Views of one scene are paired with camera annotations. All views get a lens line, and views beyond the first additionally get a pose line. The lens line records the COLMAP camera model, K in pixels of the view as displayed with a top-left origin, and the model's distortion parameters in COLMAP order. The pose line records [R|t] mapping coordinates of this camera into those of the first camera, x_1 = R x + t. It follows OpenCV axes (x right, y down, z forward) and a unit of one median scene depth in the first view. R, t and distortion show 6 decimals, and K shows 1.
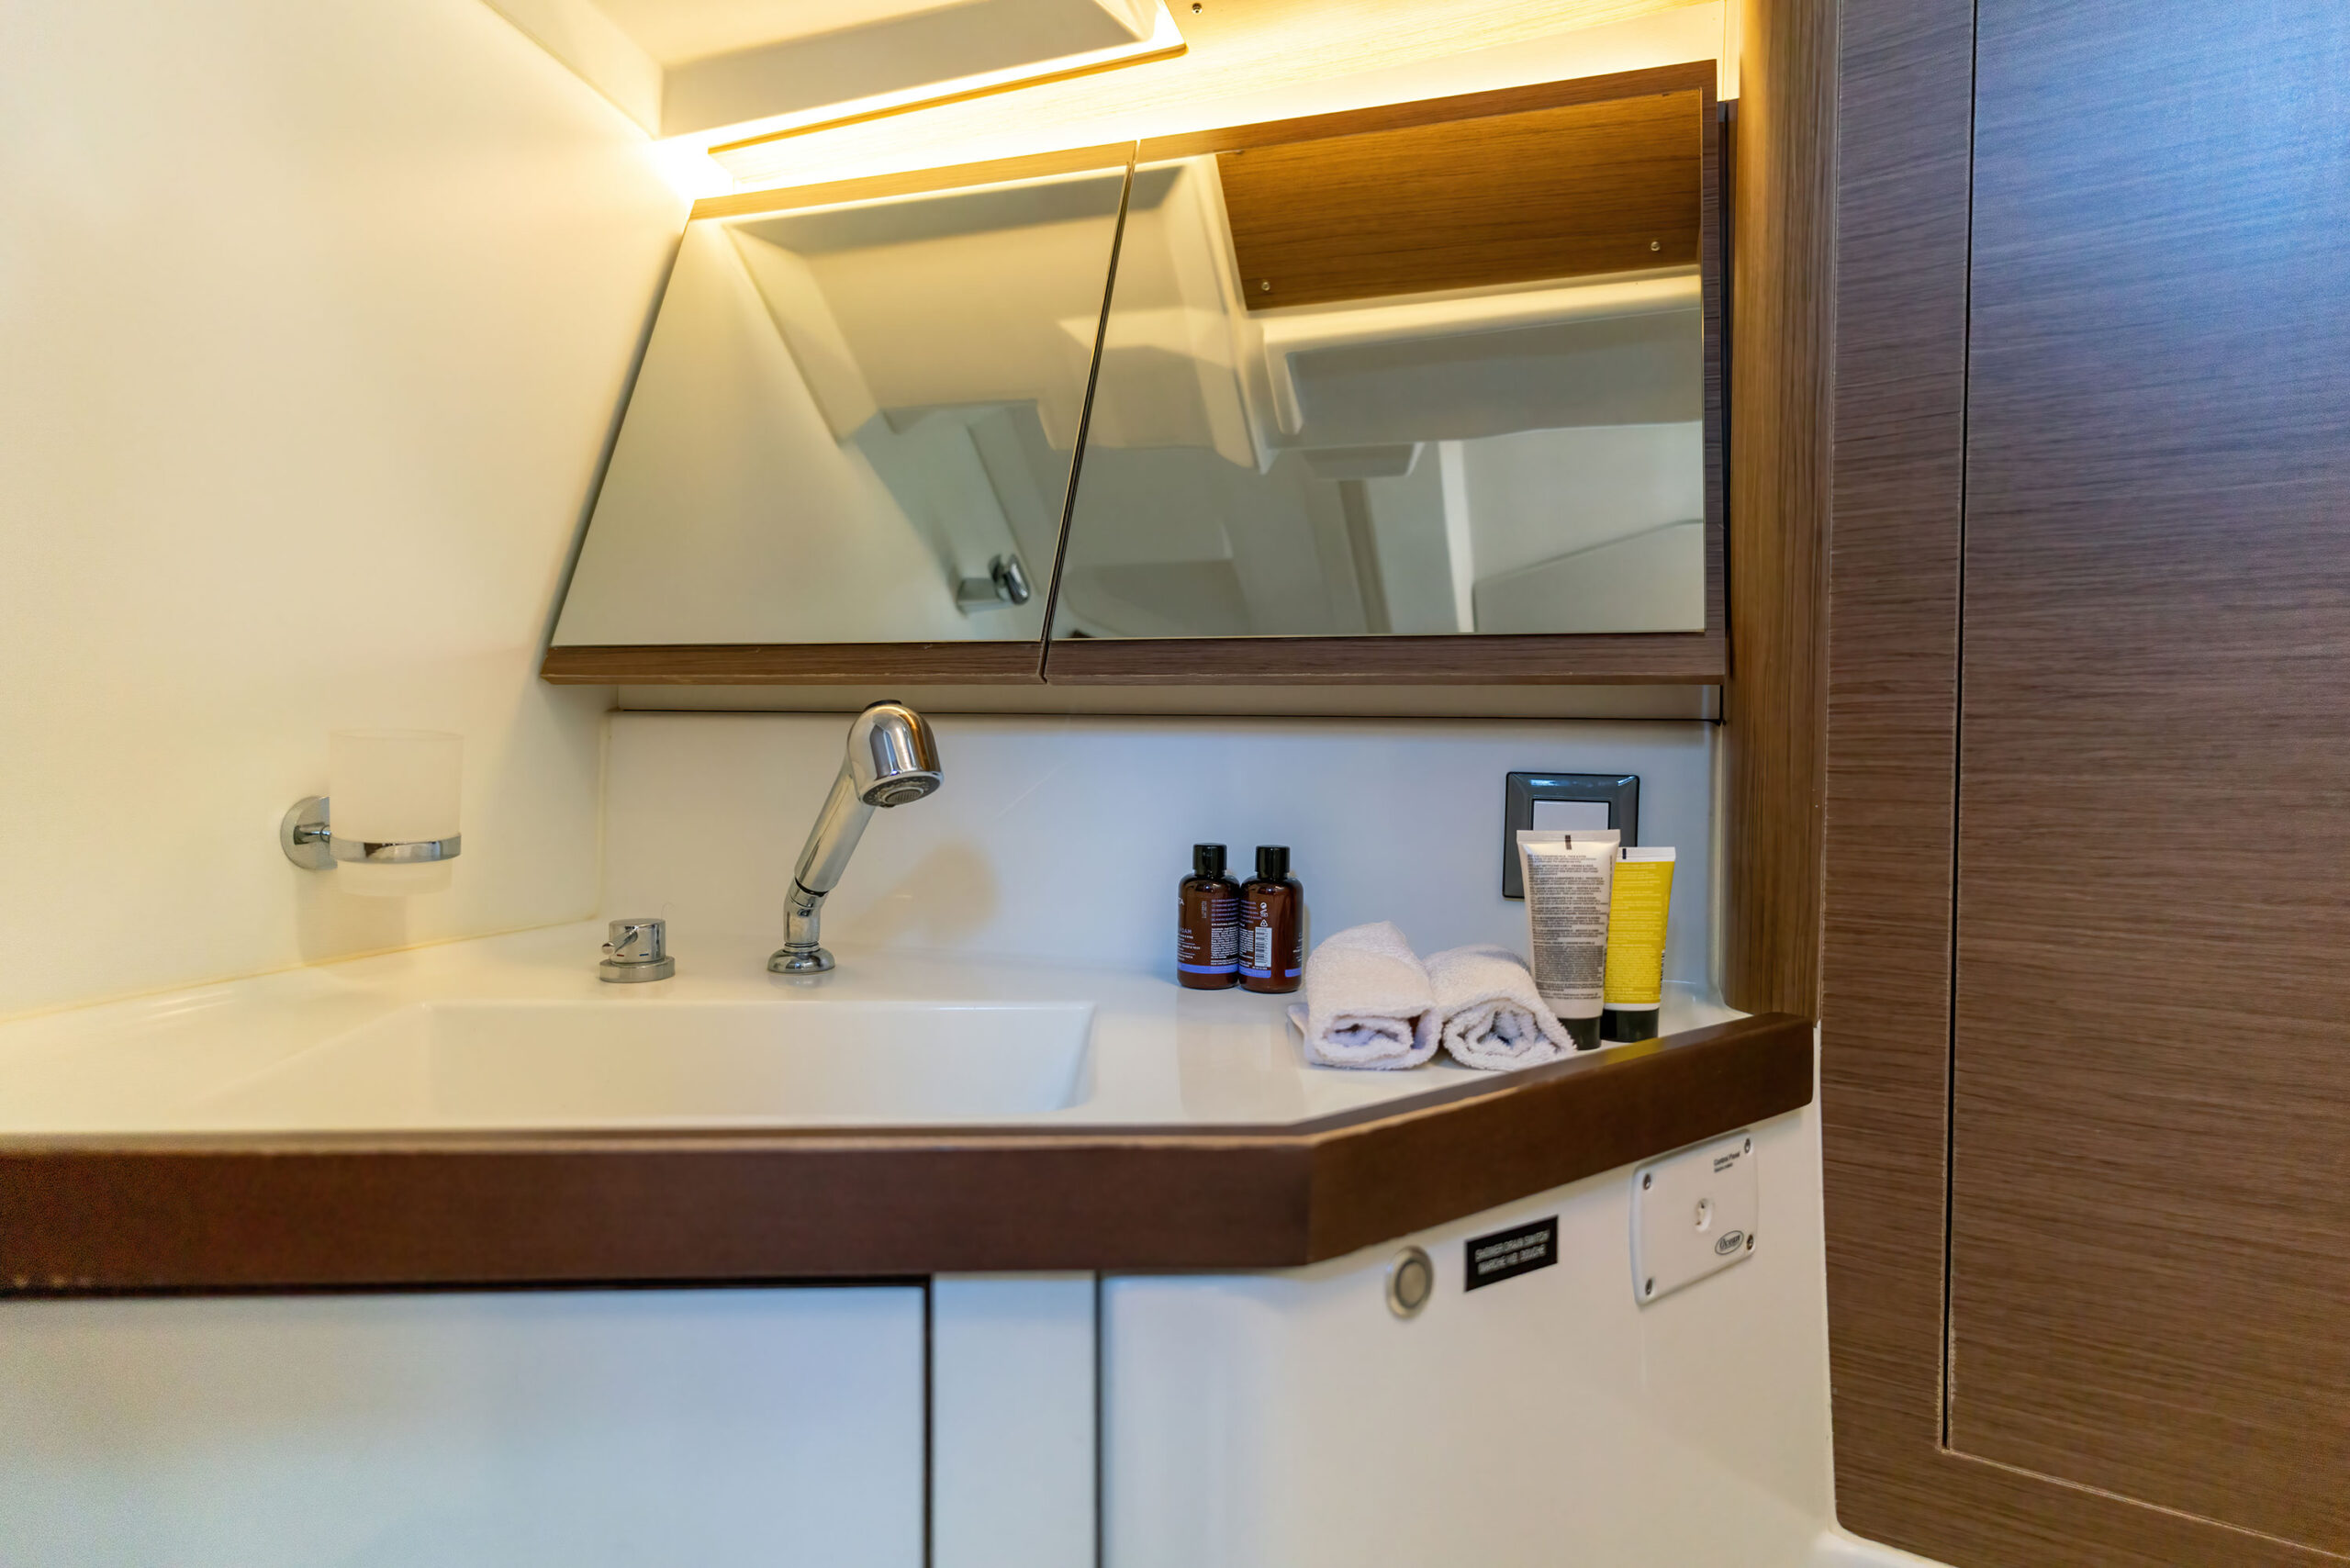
lens RADIAL K [[1341.6, 0, 1168.7], [0, 1341.6, 775.8], [0, 0, 1]] dist [-0.005668, -0.001477]
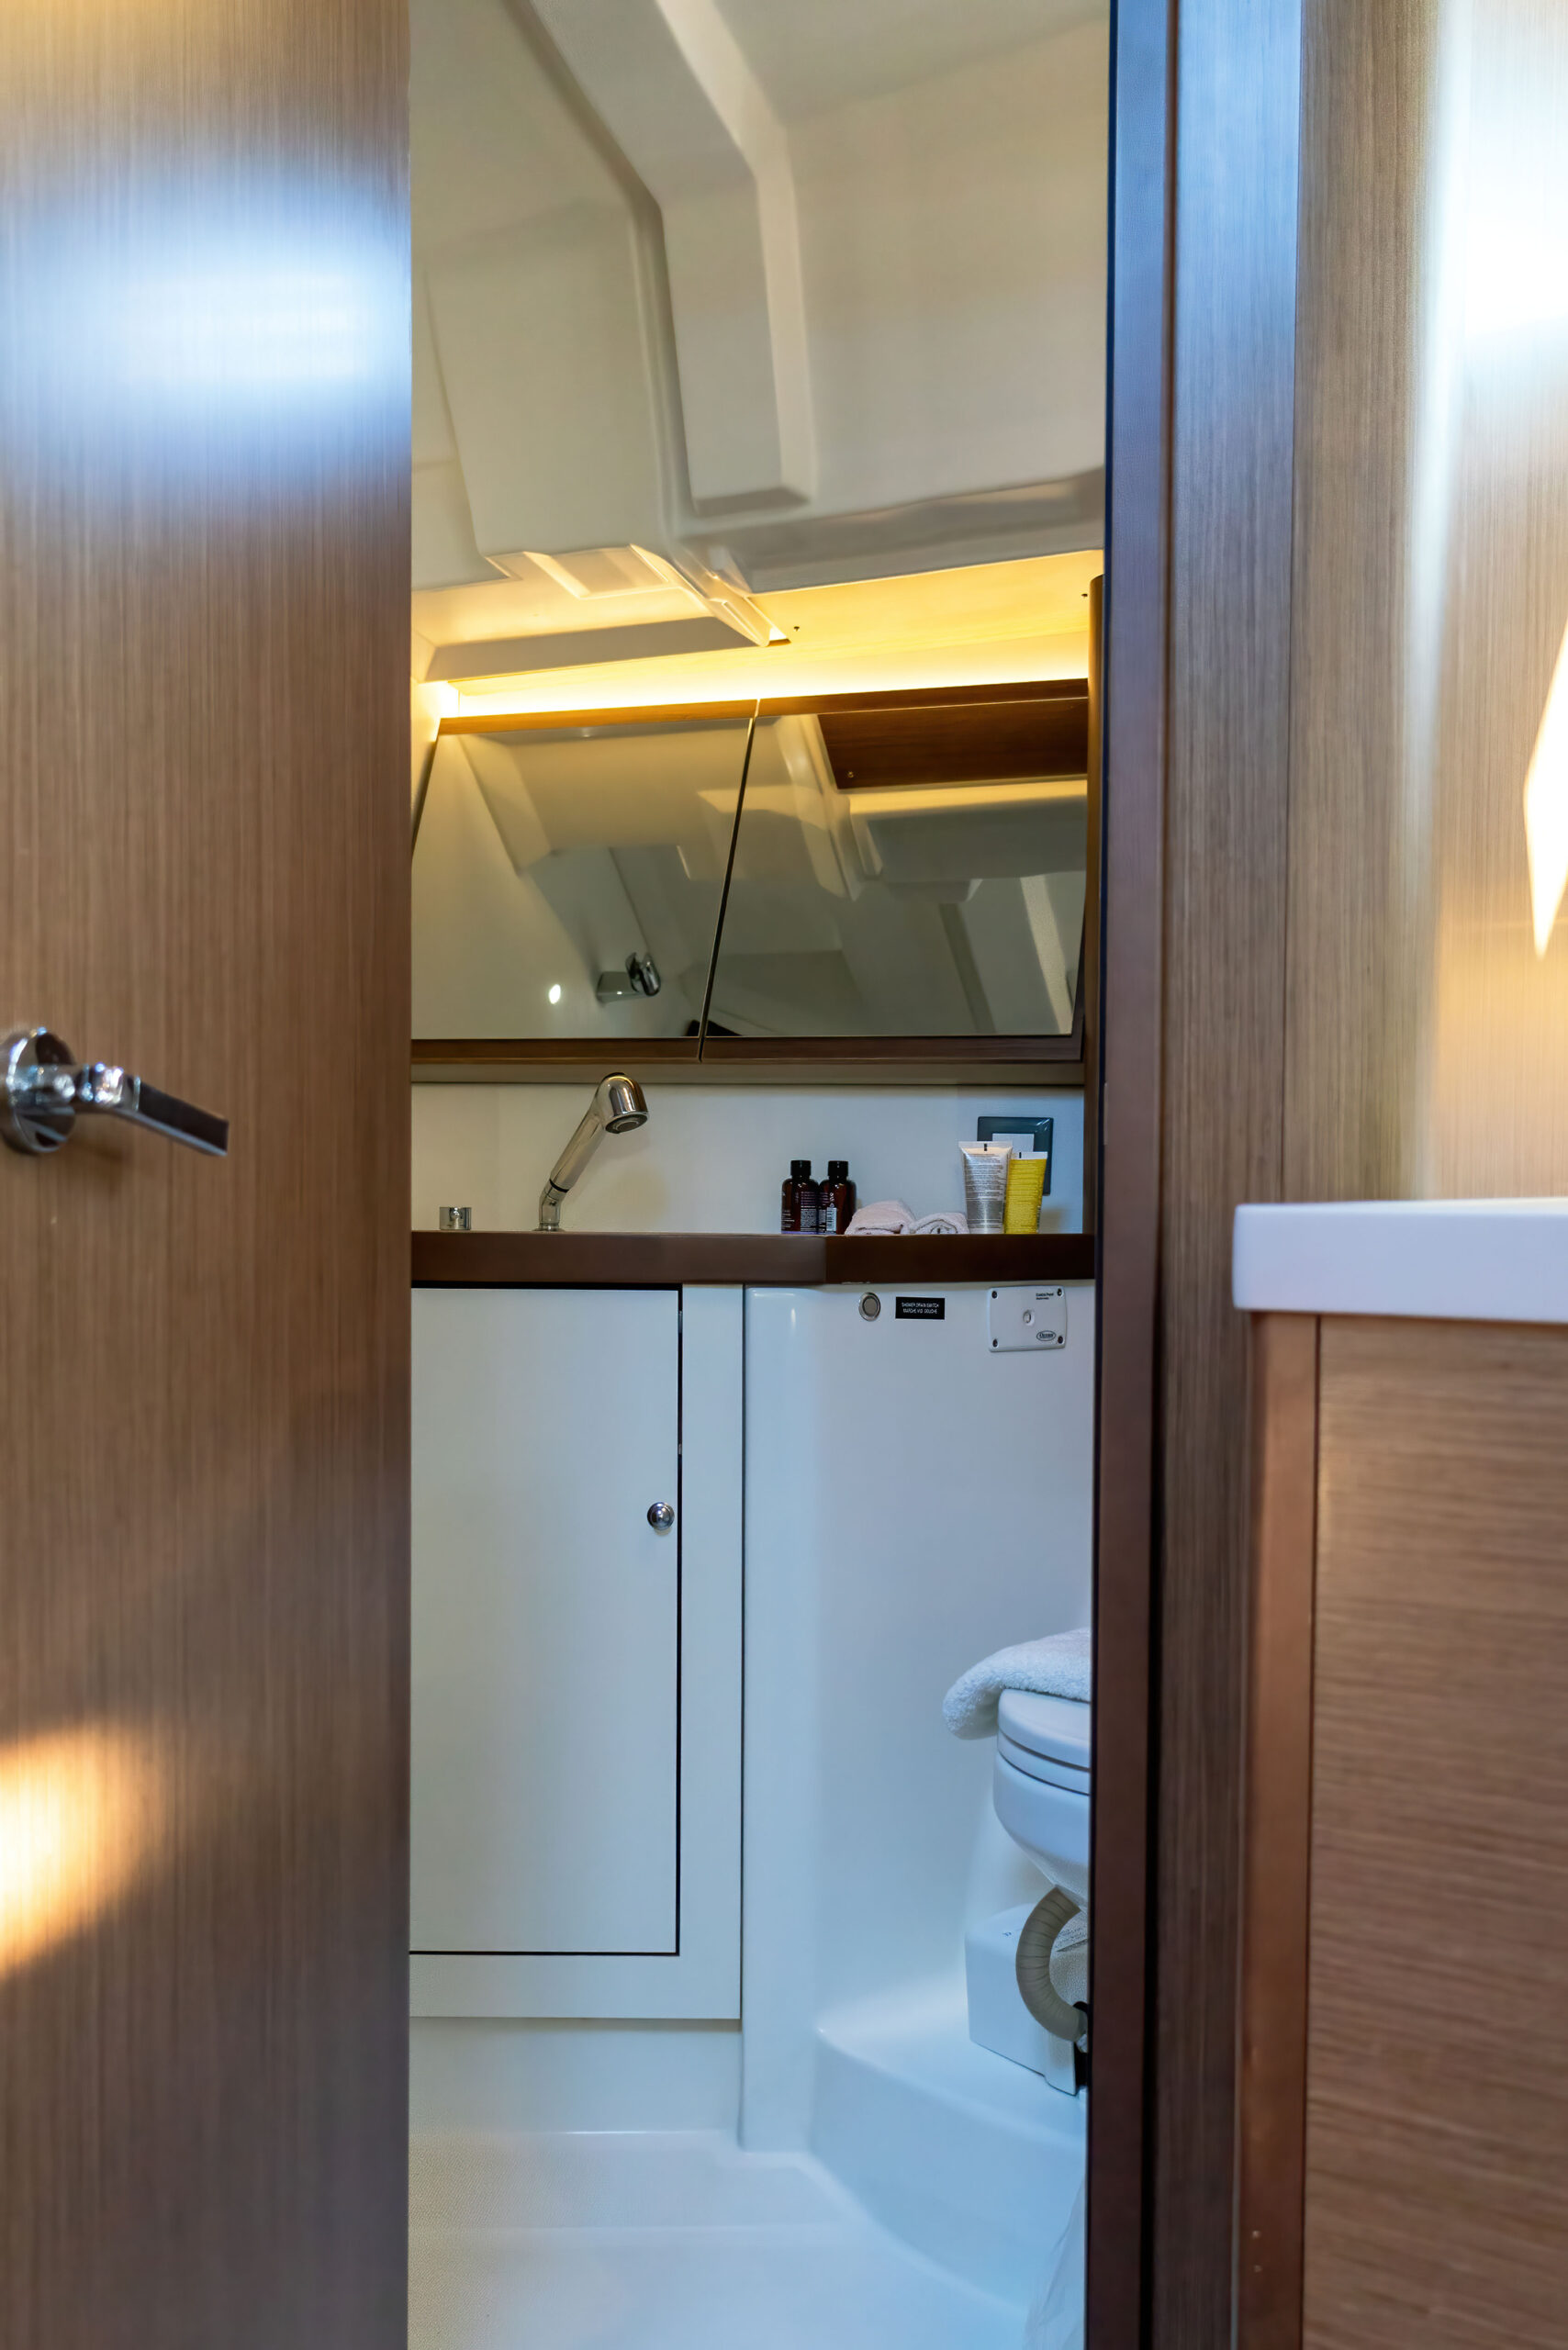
lens RADIAL K [[1990.8, 0, 787.7], [0, 1990.8, 1174.7], [0, 0, 1]] dist [-0.000708, 0.000081]
pose [[0.999990, 0.002468, -0.003664, 0.023723], [-0.002521, 0.999891, -0.014539, 0.105784], [0.003627, 0.014548, 0.999888, -1.481297]]
